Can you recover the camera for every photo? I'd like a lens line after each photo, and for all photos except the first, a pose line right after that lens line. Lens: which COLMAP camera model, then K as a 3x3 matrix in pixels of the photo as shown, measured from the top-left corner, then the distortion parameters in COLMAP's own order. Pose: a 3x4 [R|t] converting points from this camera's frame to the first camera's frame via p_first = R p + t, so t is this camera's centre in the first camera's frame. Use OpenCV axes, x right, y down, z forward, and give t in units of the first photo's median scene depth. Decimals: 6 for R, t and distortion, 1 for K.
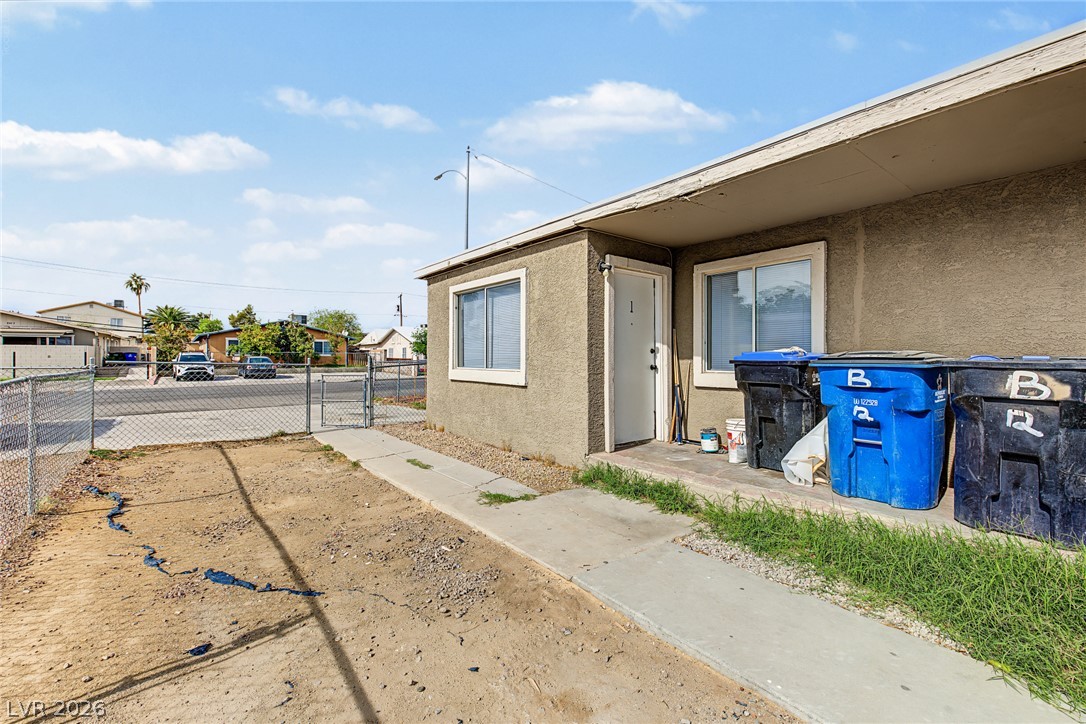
lens RADIAL K [[470.7, 0, 540.4], [0, 470.7, 356.4], [0, 0, 1]] dist [0.015481, -0.000150]
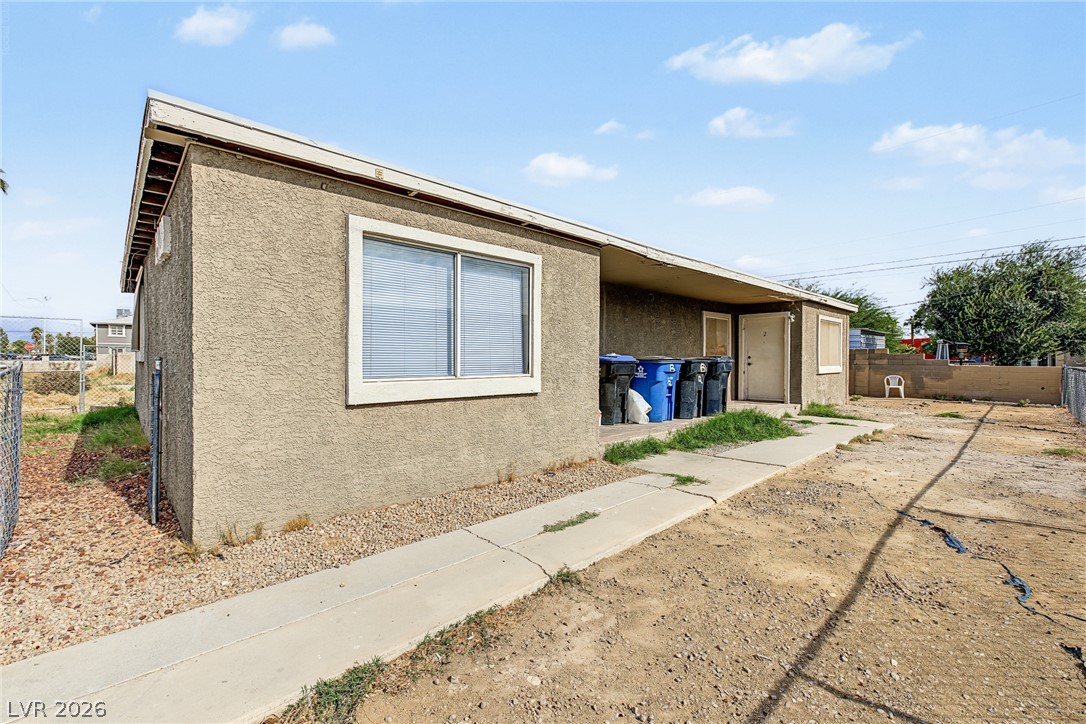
lens RADIAL K [[460.6, 0, 538.4], [0, 460.6, 359.1], [0, 0, 1]] dist [0.005312, 0.000080]
pose [[-0.097448, 0.000618, 0.995240, -1.317715], [0.001115, 0.999999, -0.000512, 0.003209], [-0.995240, 0.001060, -0.097449, 1.641131]]
